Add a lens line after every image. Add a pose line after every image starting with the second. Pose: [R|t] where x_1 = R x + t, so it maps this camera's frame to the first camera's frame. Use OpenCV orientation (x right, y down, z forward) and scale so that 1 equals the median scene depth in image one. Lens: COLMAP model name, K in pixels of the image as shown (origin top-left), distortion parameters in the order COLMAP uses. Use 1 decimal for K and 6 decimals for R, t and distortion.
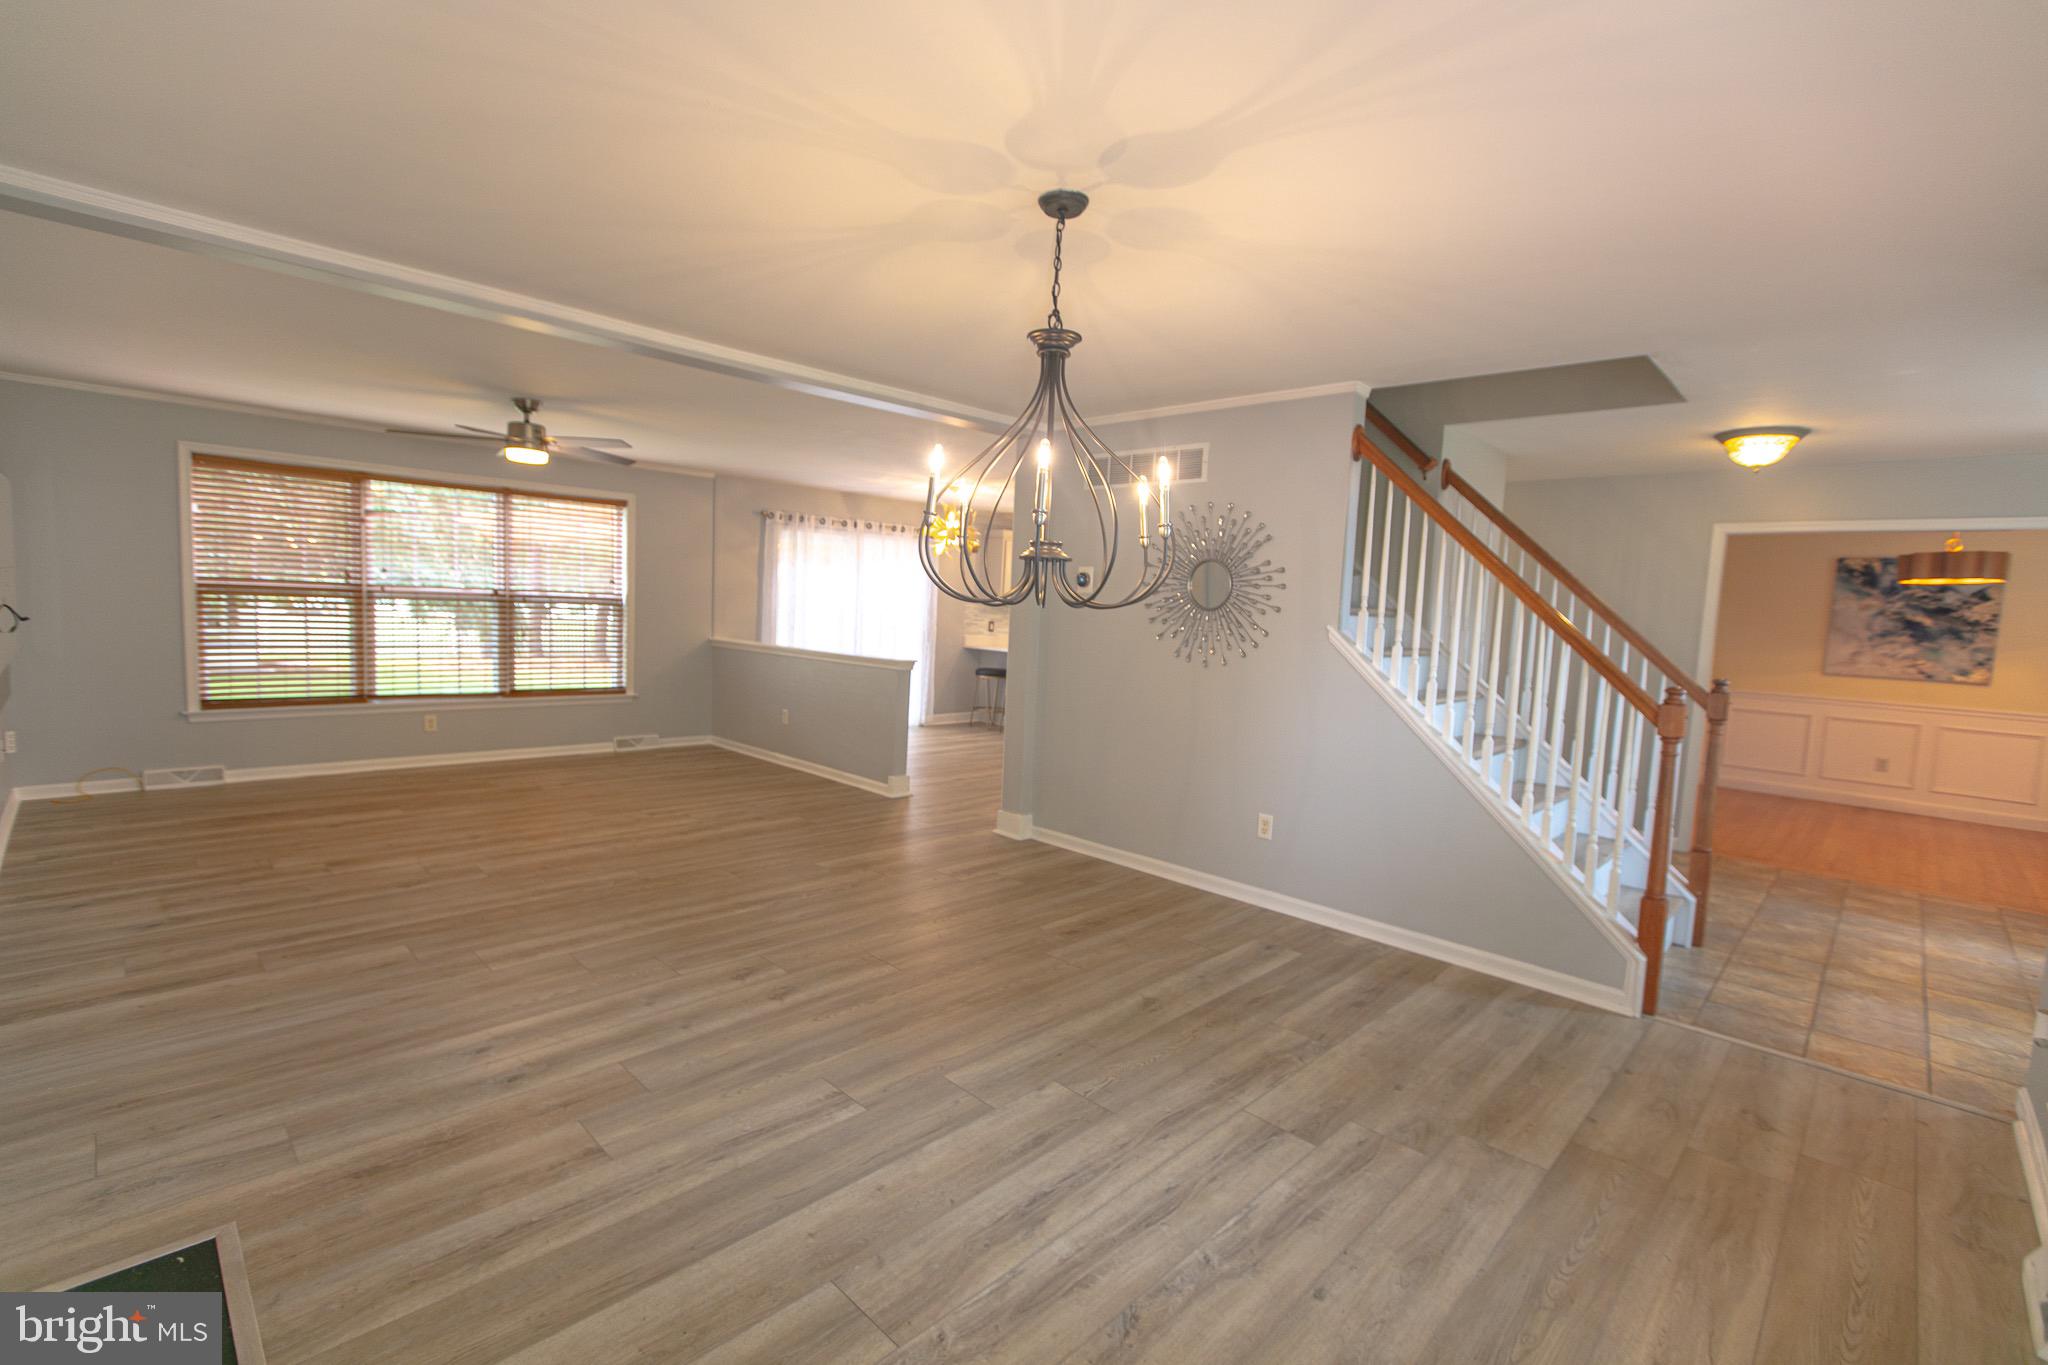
lens RADIAL K [[906.1, 0, 1011.9], [0, 906.1, 685.0], [0, 0, 1]] dist [0.003855, -0.002398]
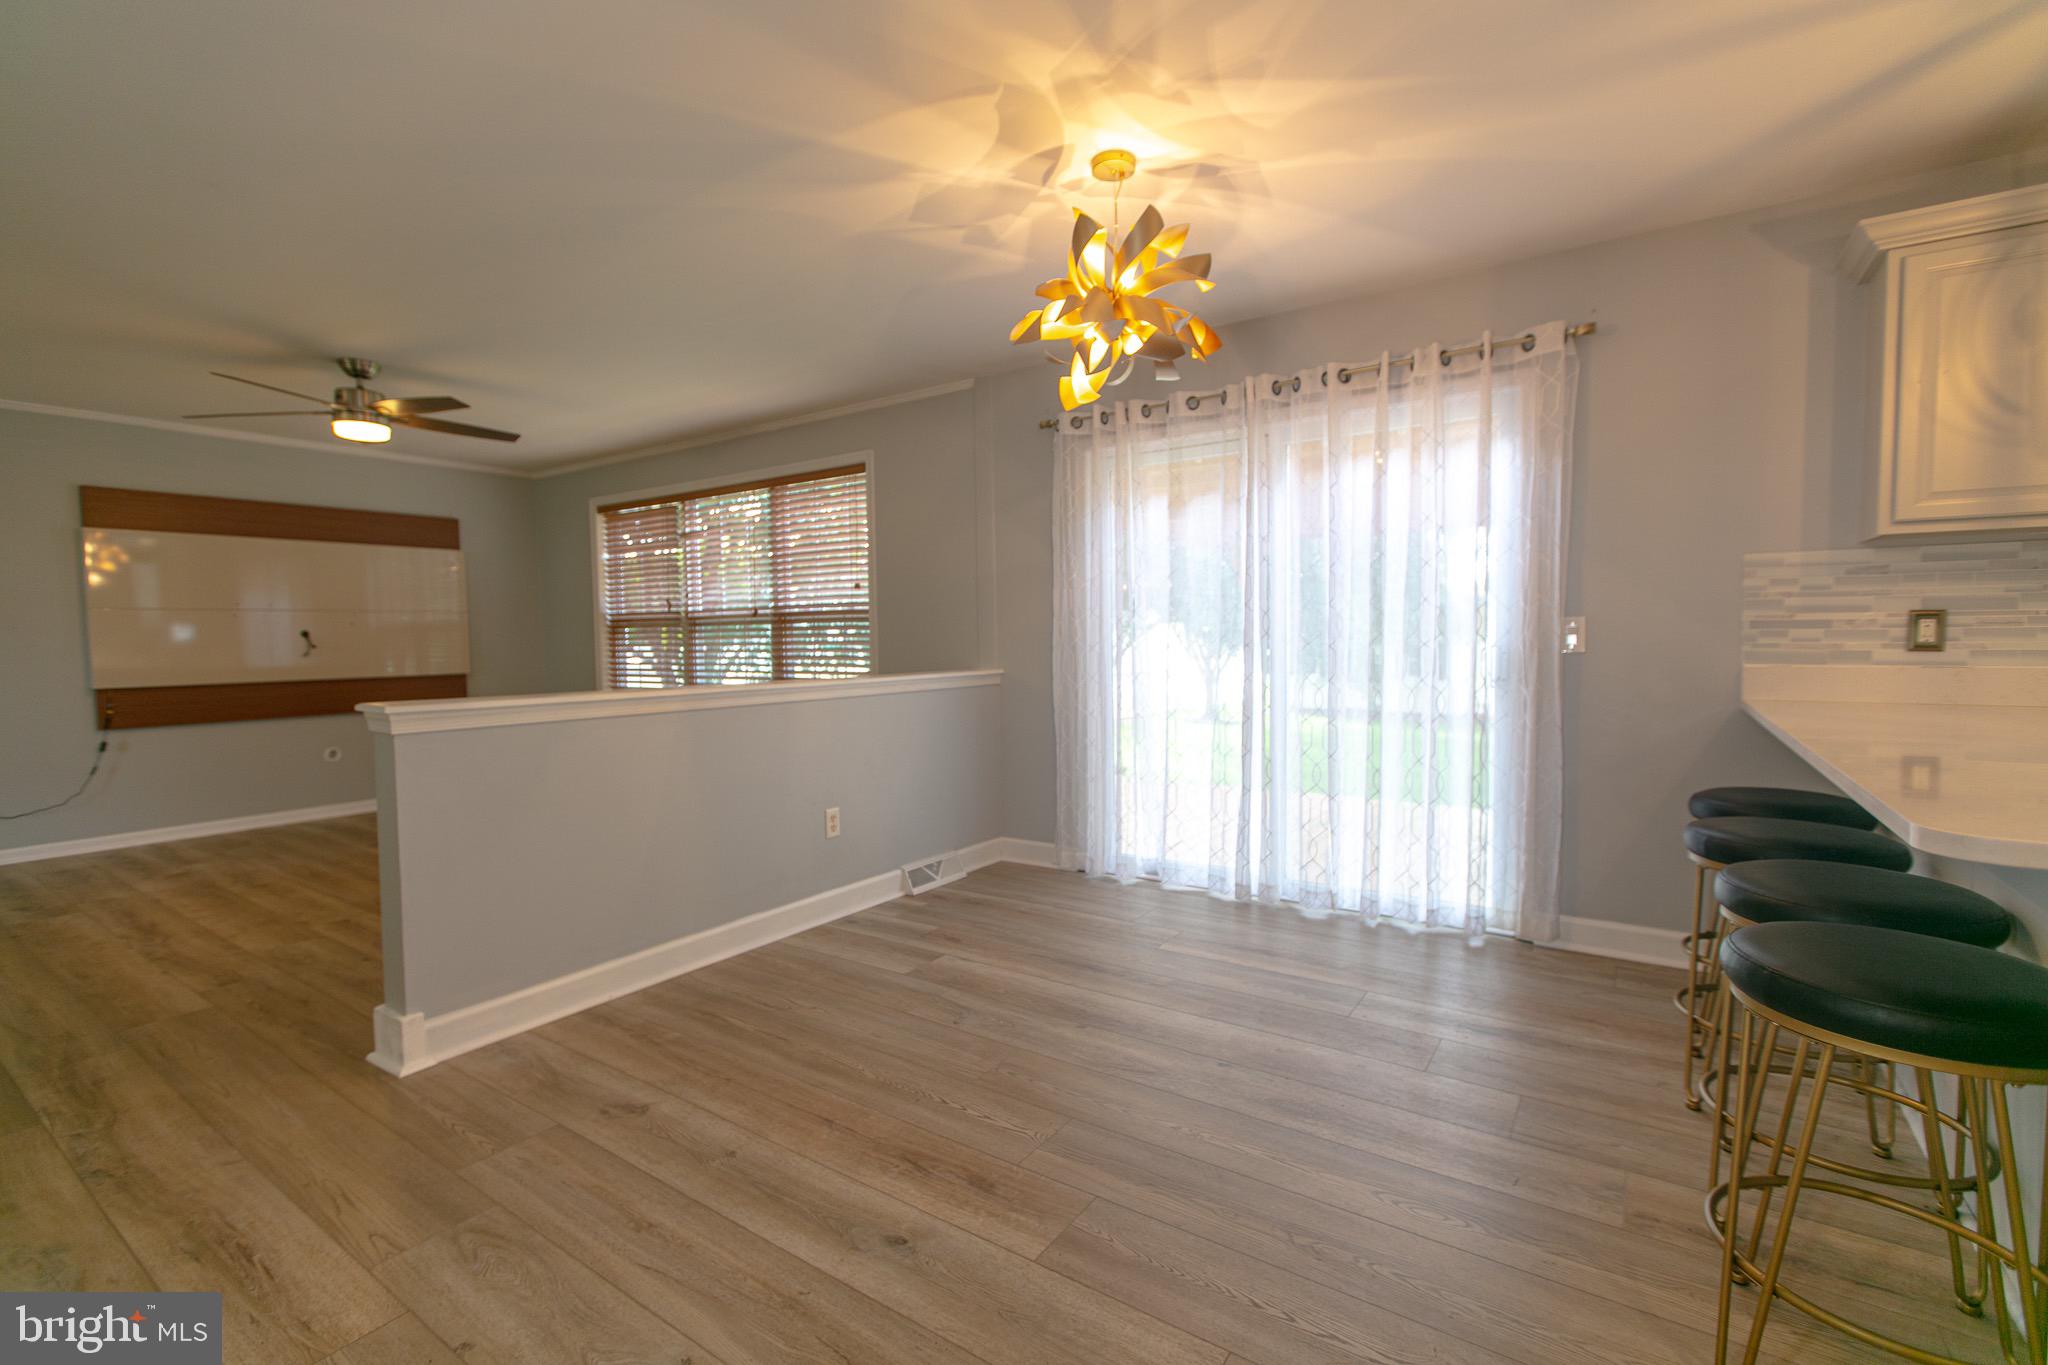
lens RADIAL K [[906.1, 0, 1019.6], [0, 906.1, 687.0], [0, 0, 1]] dist [0.003855, -0.002398]
pose [[0.173412, 0.005776, -0.984832, 0.361534], [-0.066779, 0.997750, -0.005906, -0.061477], [0.982583, 0.066791, 0.173408, 1.447842]]
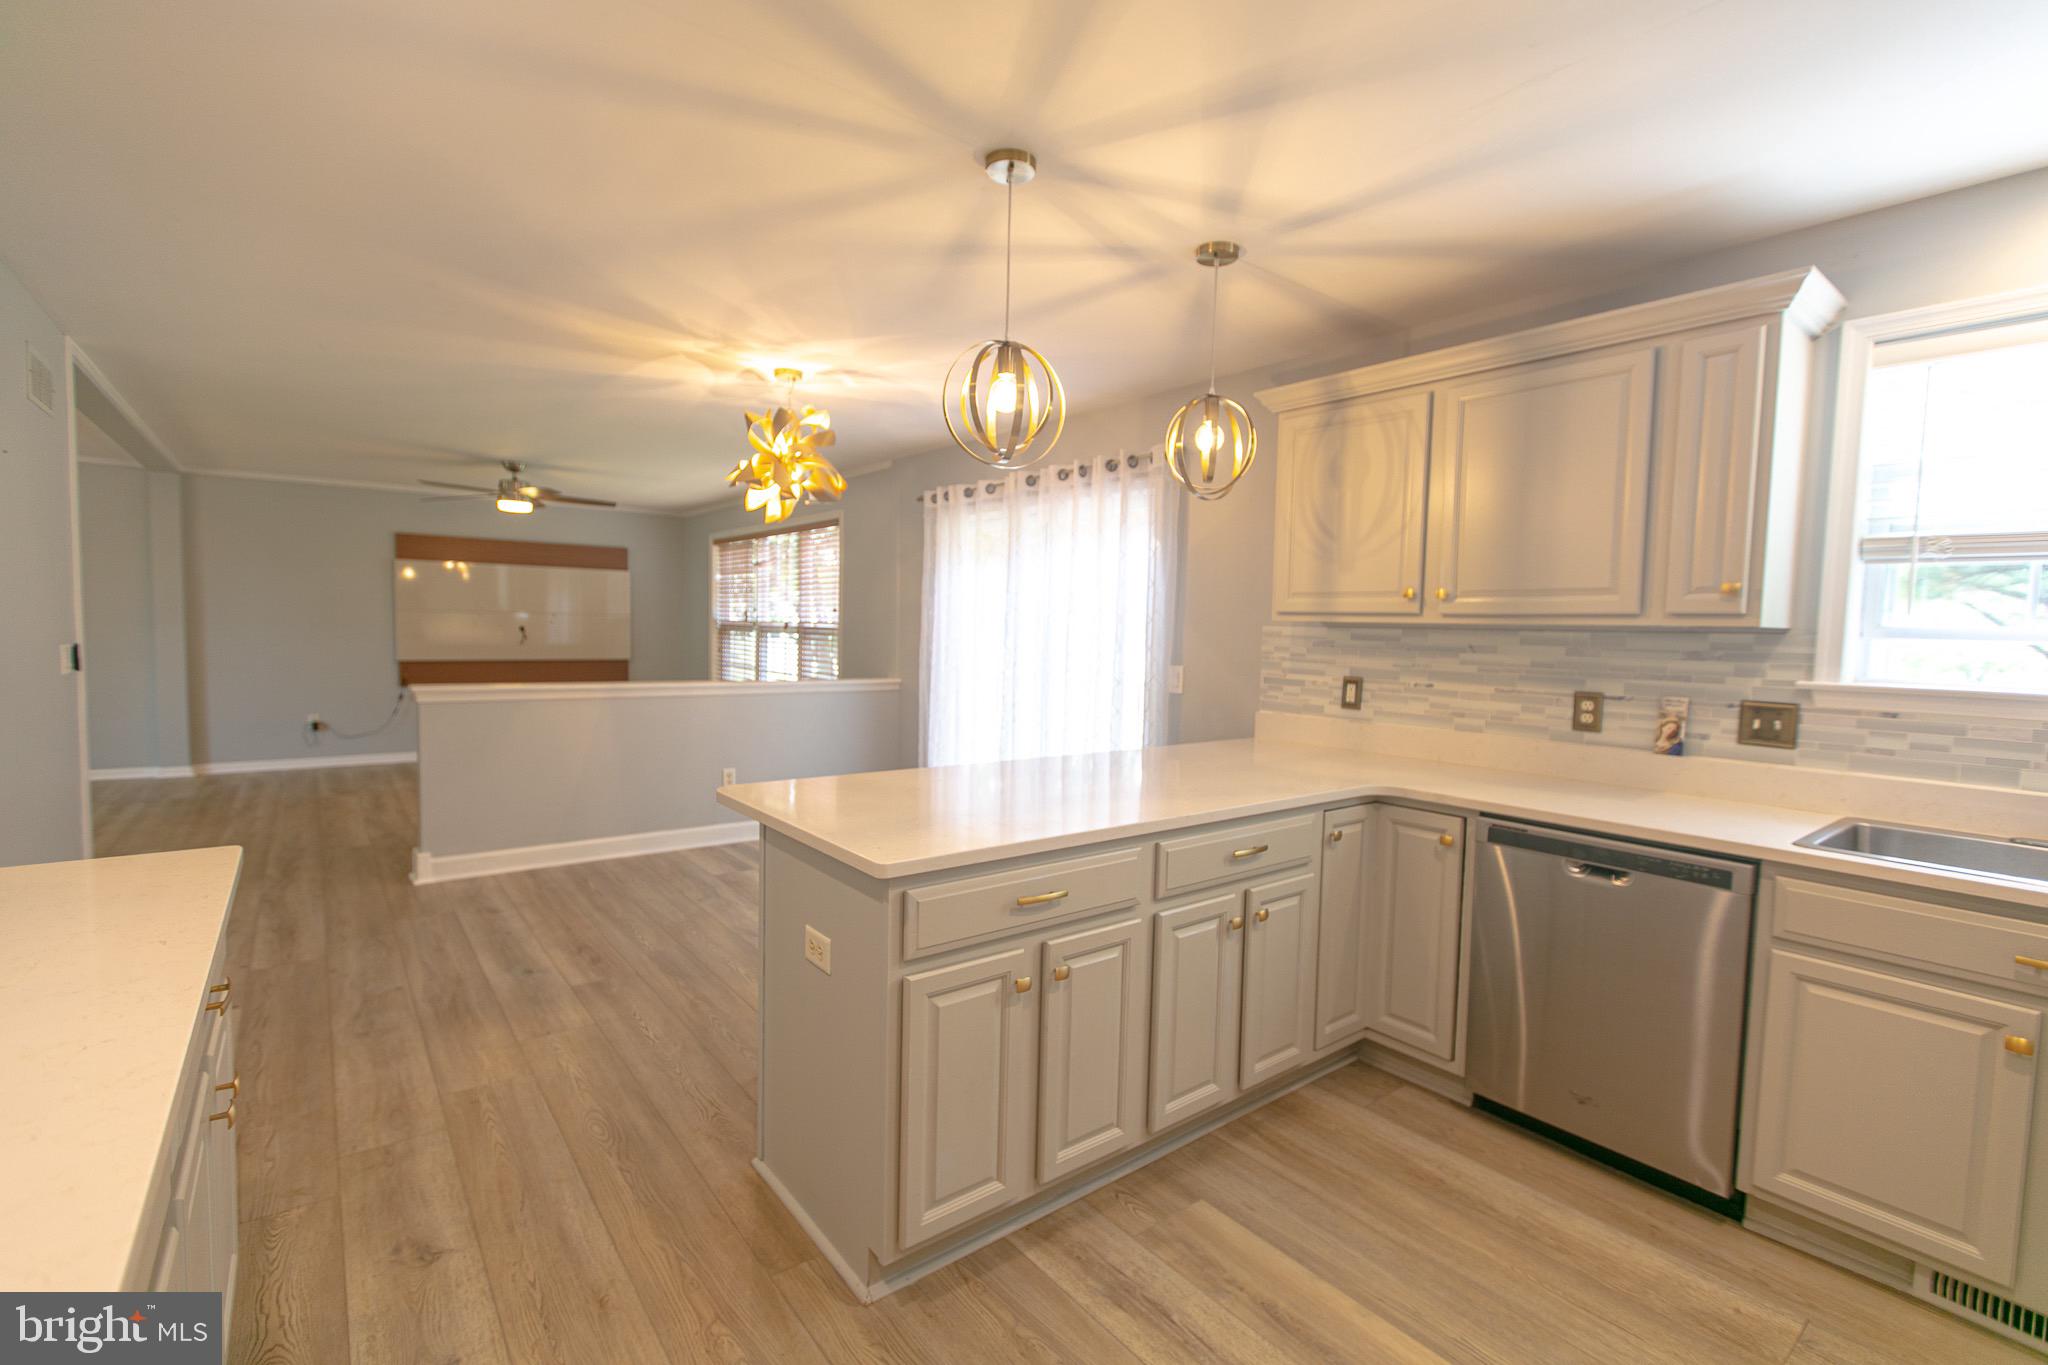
lens RADIAL K [[906.1, 0, 1017.6], [0, 906.1, 682.8], [0, 0, 1]] dist [0.003855, -0.002398]
pose [[-0.125315, 0.011129, -0.992055, 0.630582], [-0.118066, 0.992664, 0.026050, -0.125287], [0.985067, 0.120393, -0.123081, 1.870263]]
